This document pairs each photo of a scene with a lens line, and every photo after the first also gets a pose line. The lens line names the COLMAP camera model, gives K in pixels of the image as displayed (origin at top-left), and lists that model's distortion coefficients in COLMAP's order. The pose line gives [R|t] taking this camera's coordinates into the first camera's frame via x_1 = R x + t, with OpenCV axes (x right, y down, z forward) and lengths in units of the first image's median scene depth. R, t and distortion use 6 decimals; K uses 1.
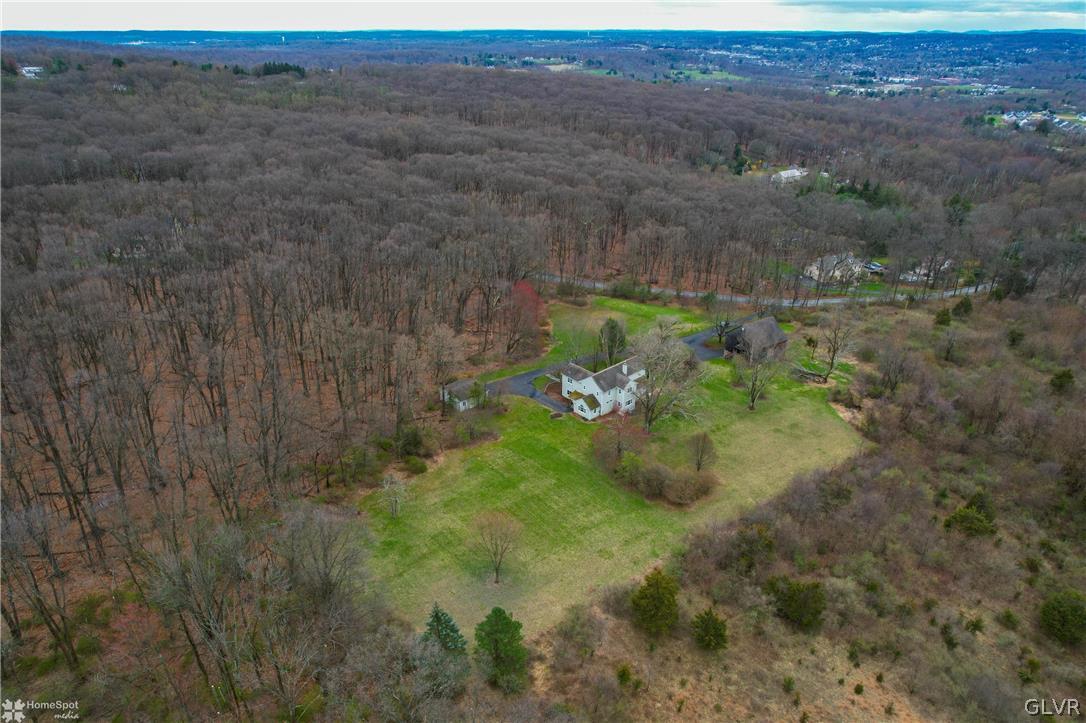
lens RADIAL K [[694.2, 0, 544.4], [0, 694.2, 356.6], [0, 0, 1]] dist [-0.025896, 0.029936]
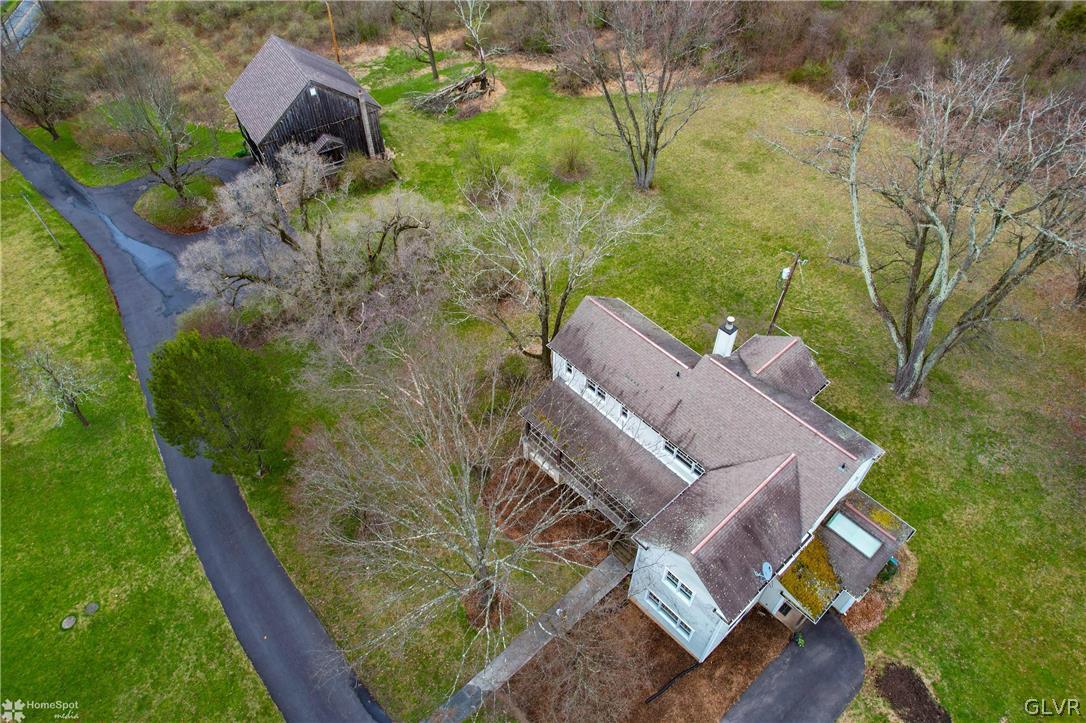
lens RADIAL K [[694.2, 0, 543.4], [0, 694.2, 361.7], [0, 0, 1]] dist [-0.025896, 0.029936]
pose [[0.010369, -0.752794, 0.658175, -0.040673], [0.441671, 0.593971, 0.672402, -0.147049], [-0.897117, 0.283724, 0.338646, 0.865645]]
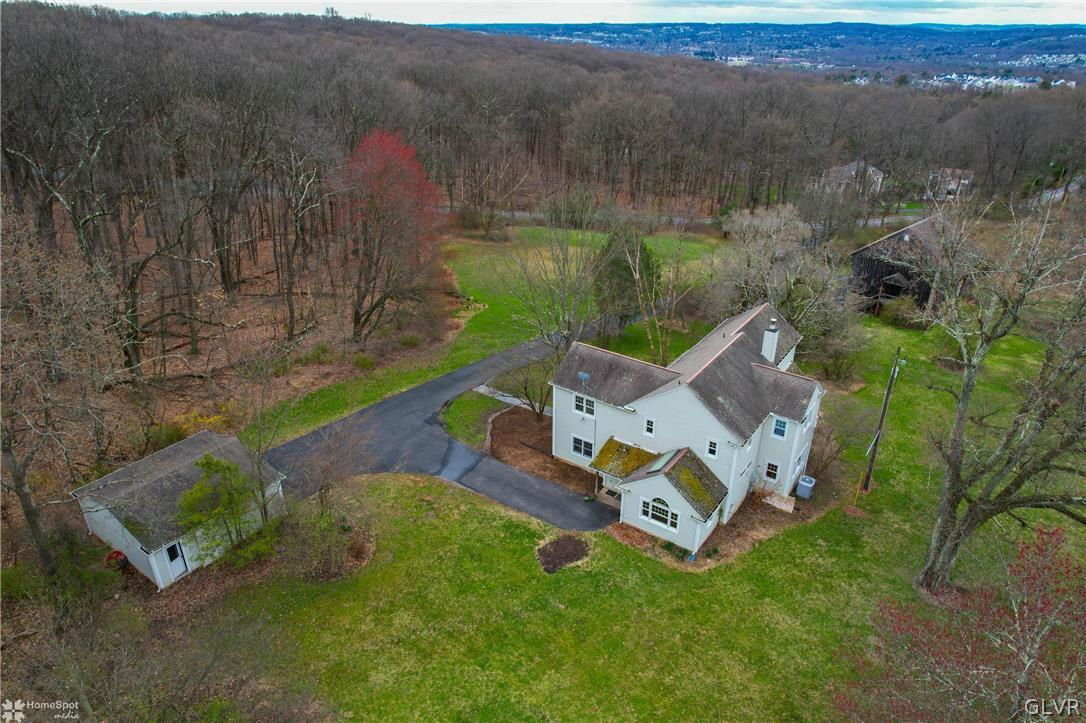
lens RADIAL K [[694.2, 0, 541.3], [0, 694.2, 359.4], [0, 0, 1]] dist [-0.025896, 0.029936]
pose [[0.978611, -0.089267, 0.185345, -0.027206], [0.087520, 0.996007, 0.017603, 0.008759], [-0.186177, -0.001005, 0.982516, 0.651829]]
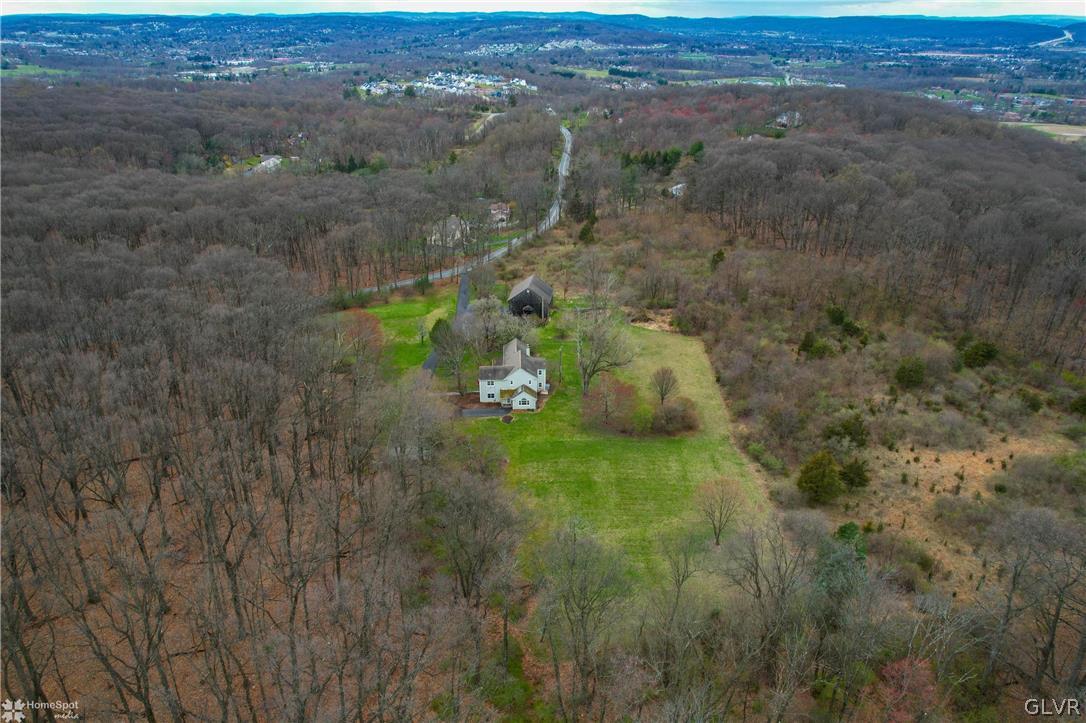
lens RADIAL K [[694.2, 0, 546.8], [0, 694.2, 366.3], [0, 0, 1]] dist [-0.025896, 0.029936]
pose [[0.647187, -0.354408, 0.674940, -0.494003], [0.333167, 0.927829, 0.167731, -0.109322], [-0.685674, 0.116315, 0.718556, 0.227456]]
